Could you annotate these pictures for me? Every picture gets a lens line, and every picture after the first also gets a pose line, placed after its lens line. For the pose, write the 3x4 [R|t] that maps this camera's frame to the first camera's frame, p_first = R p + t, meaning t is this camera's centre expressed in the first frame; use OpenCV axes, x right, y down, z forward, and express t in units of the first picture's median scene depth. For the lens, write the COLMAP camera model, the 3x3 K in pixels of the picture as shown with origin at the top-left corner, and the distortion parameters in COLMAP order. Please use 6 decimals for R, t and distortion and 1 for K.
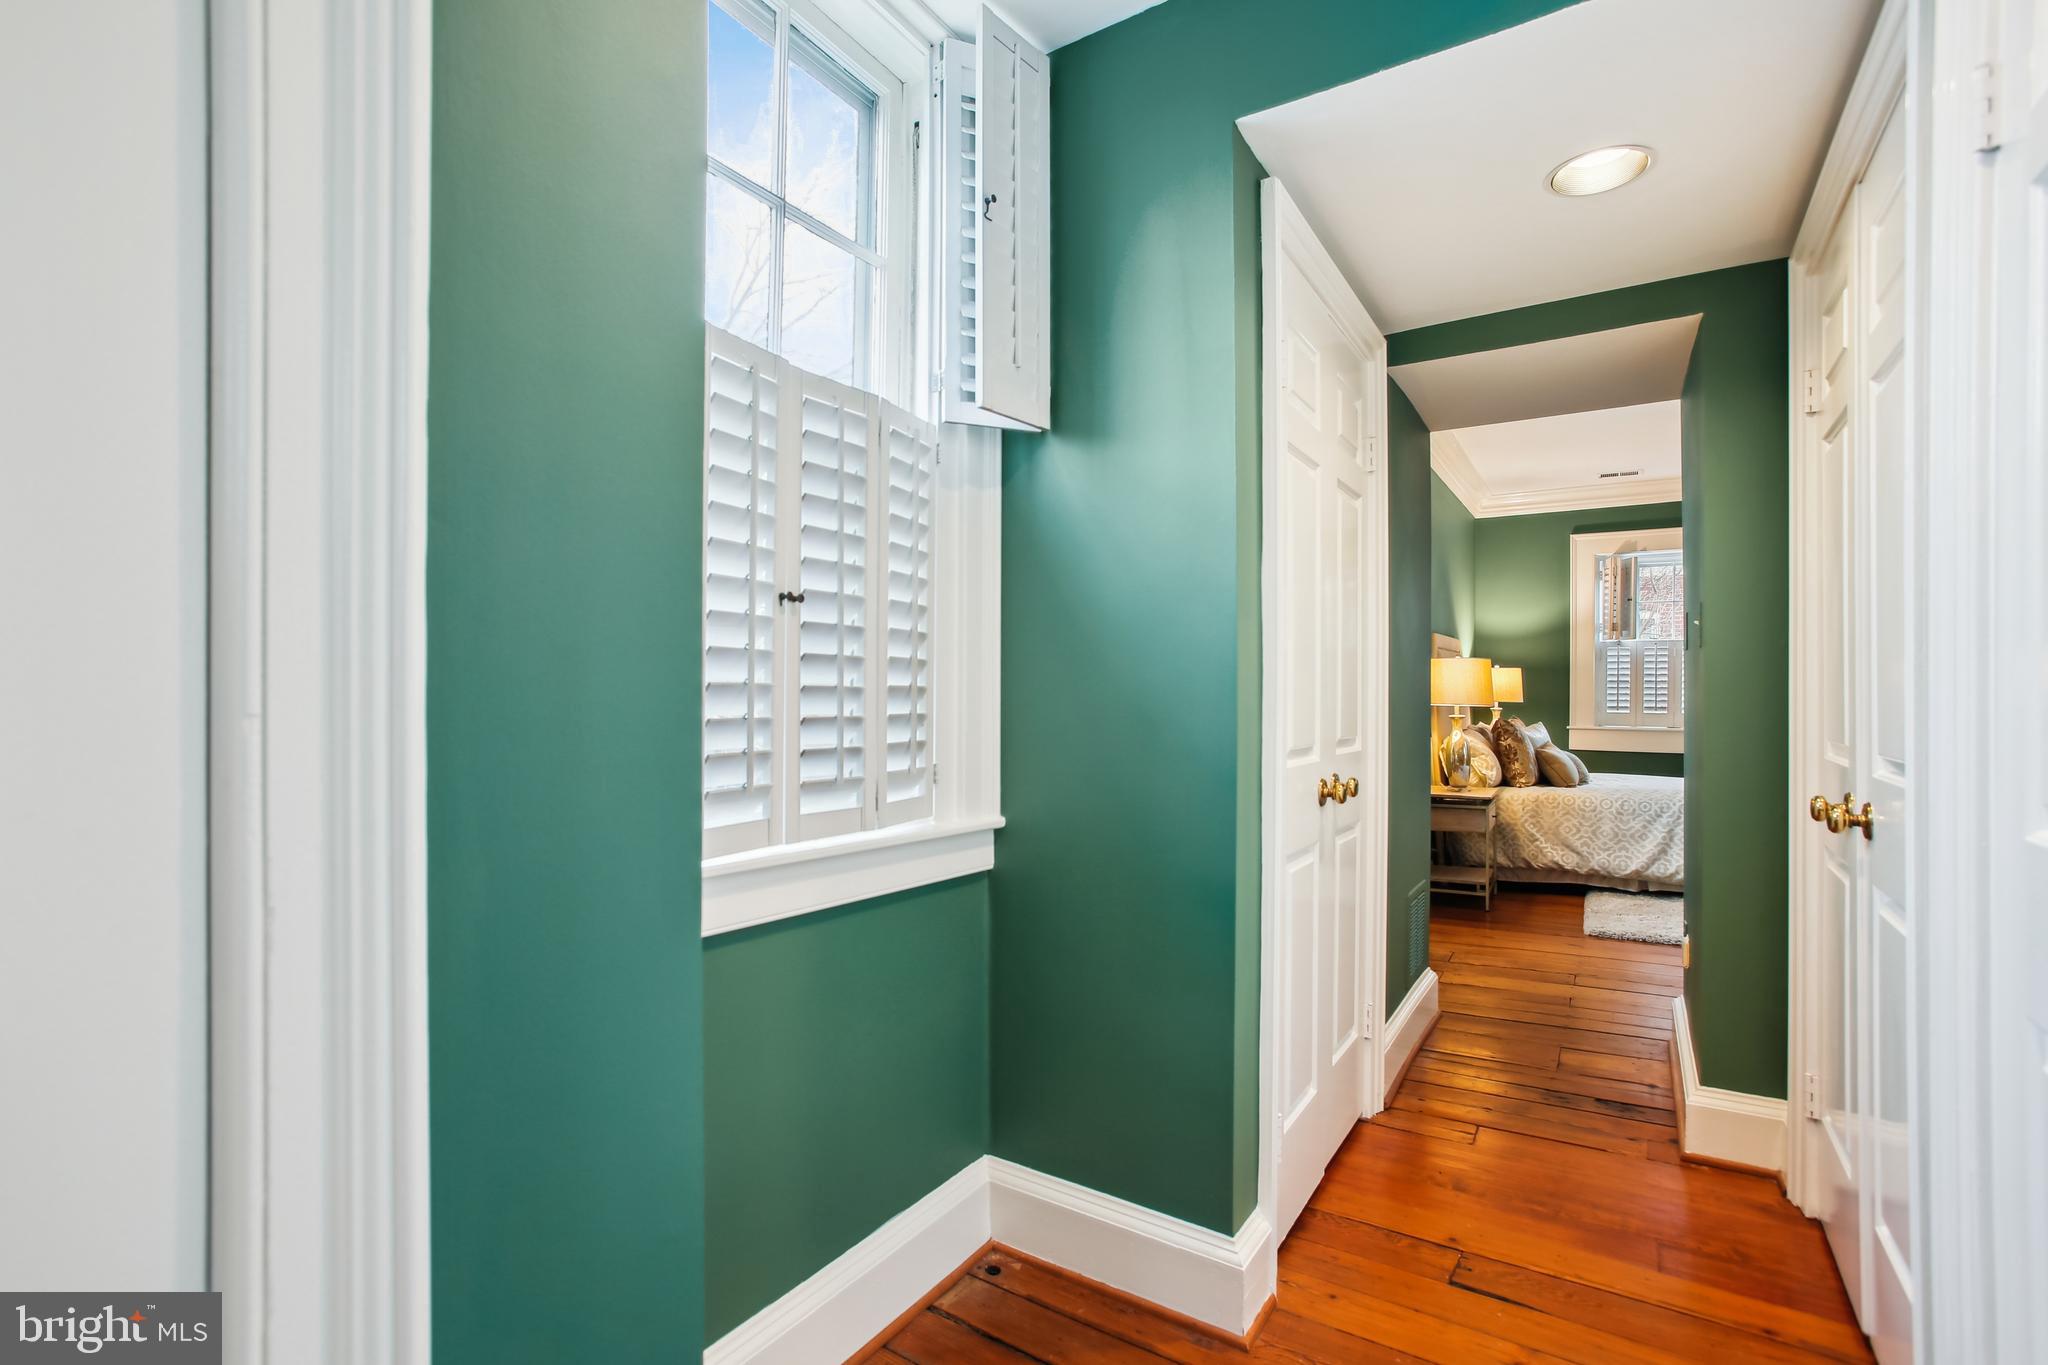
lens RADIAL K [[934.6, 0, 1013.5], [0, 934.6, 701.0], [0, 0, 1]] dist [-0.050877, 0.028137]
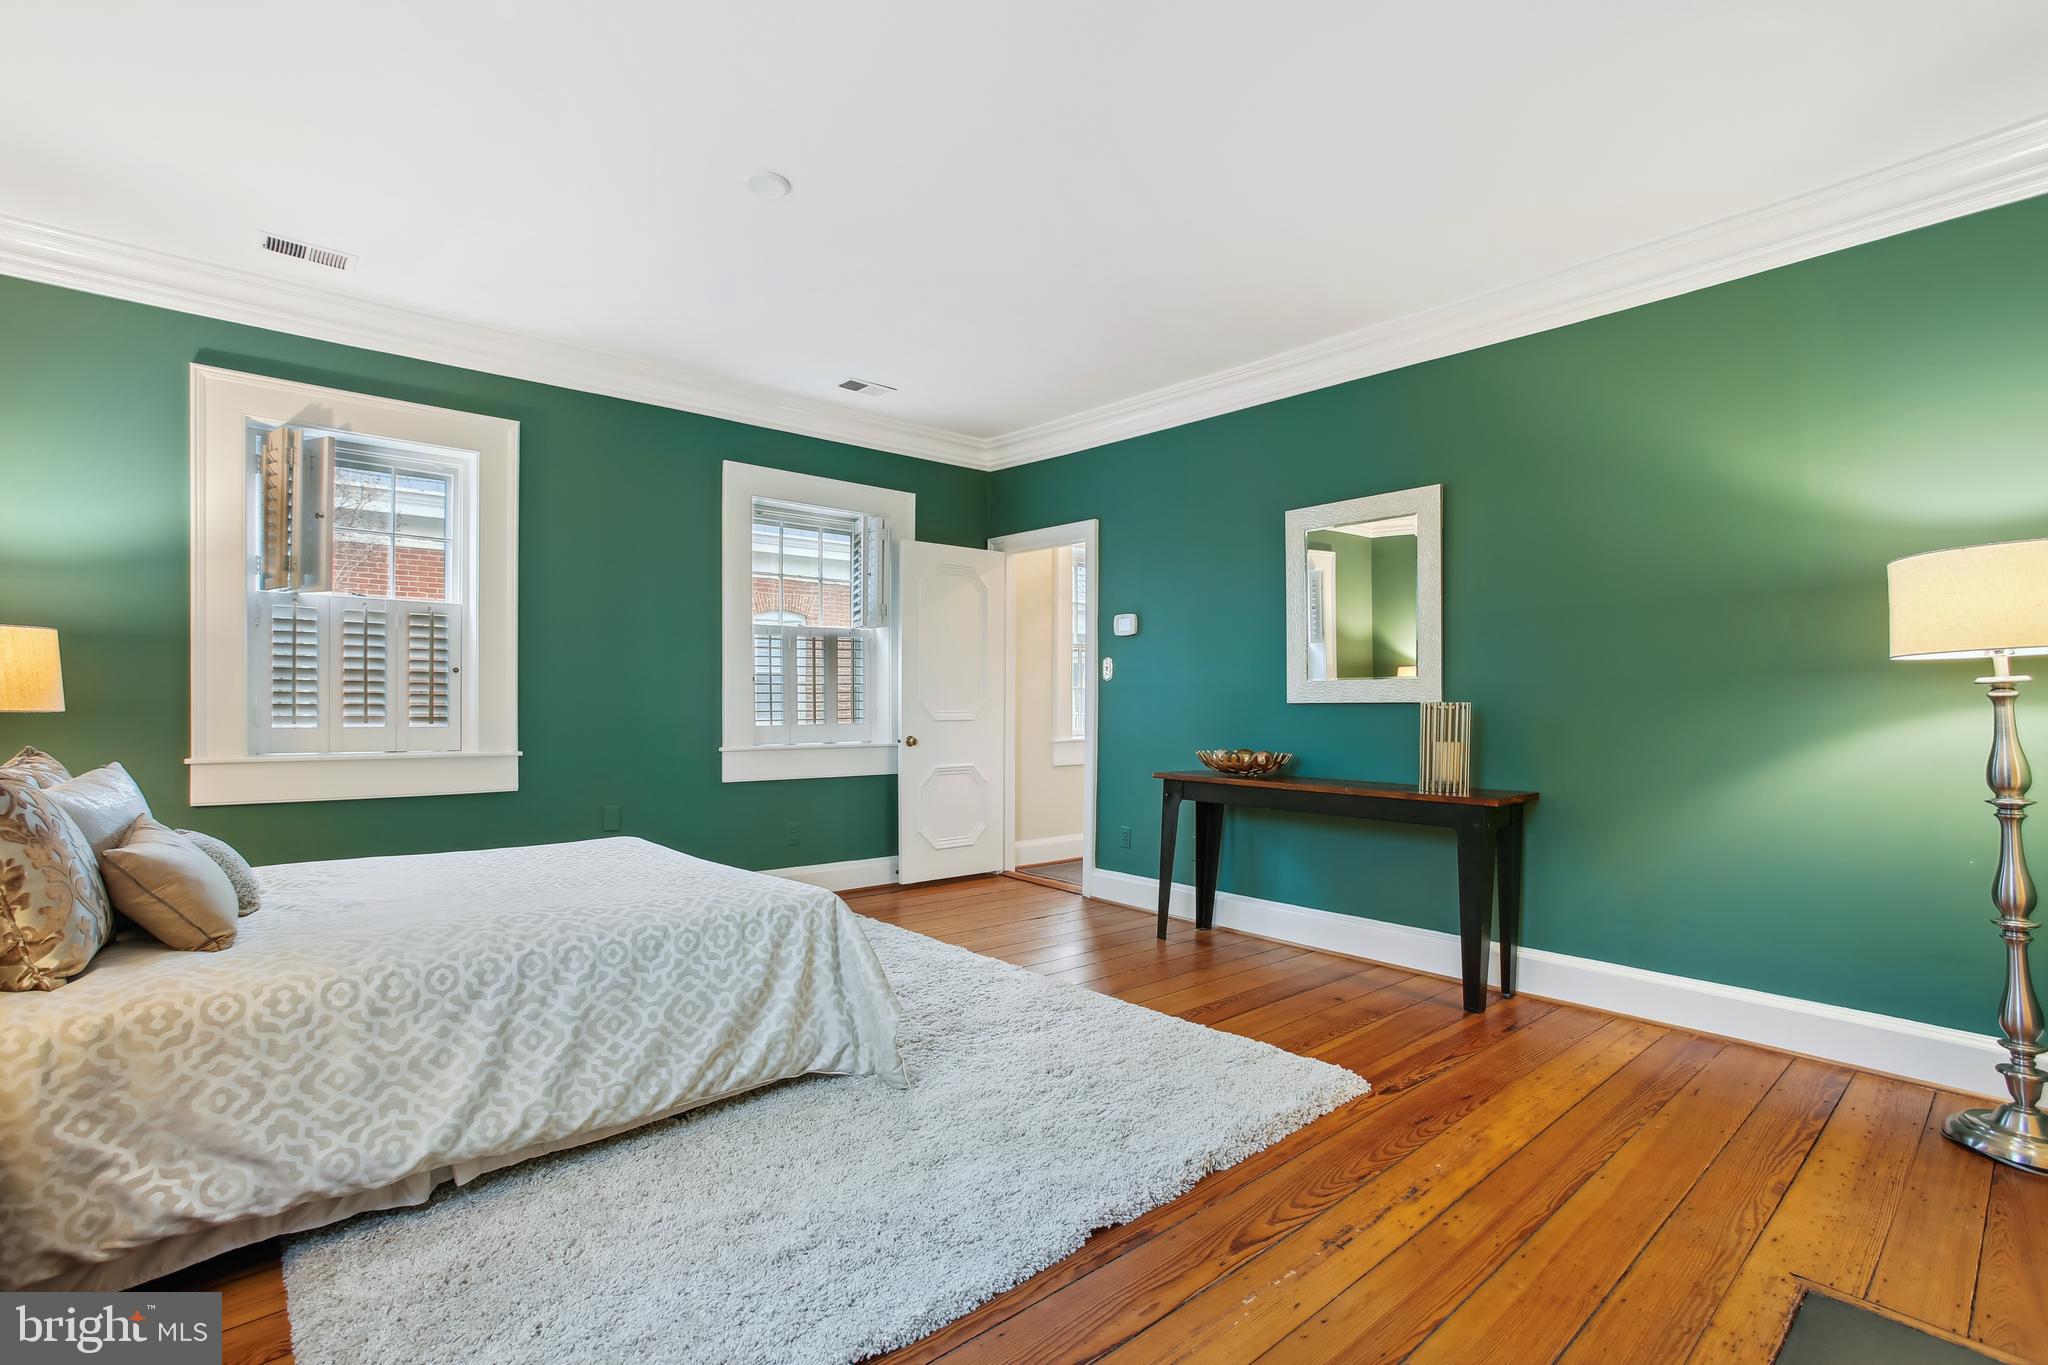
lens RADIAL K [[934.6, 0, 1013.5], [0, 934.6, 701.0], [0, 0, 1]] dist [-0.050877, 0.028137]
pose [[0.267690, -0.005142, 0.963491, 0.360820], [0.003024, 0.999985, 0.004497, -0.006056], [-0.963500, 0.001710, 0.267701, 0.634344]]
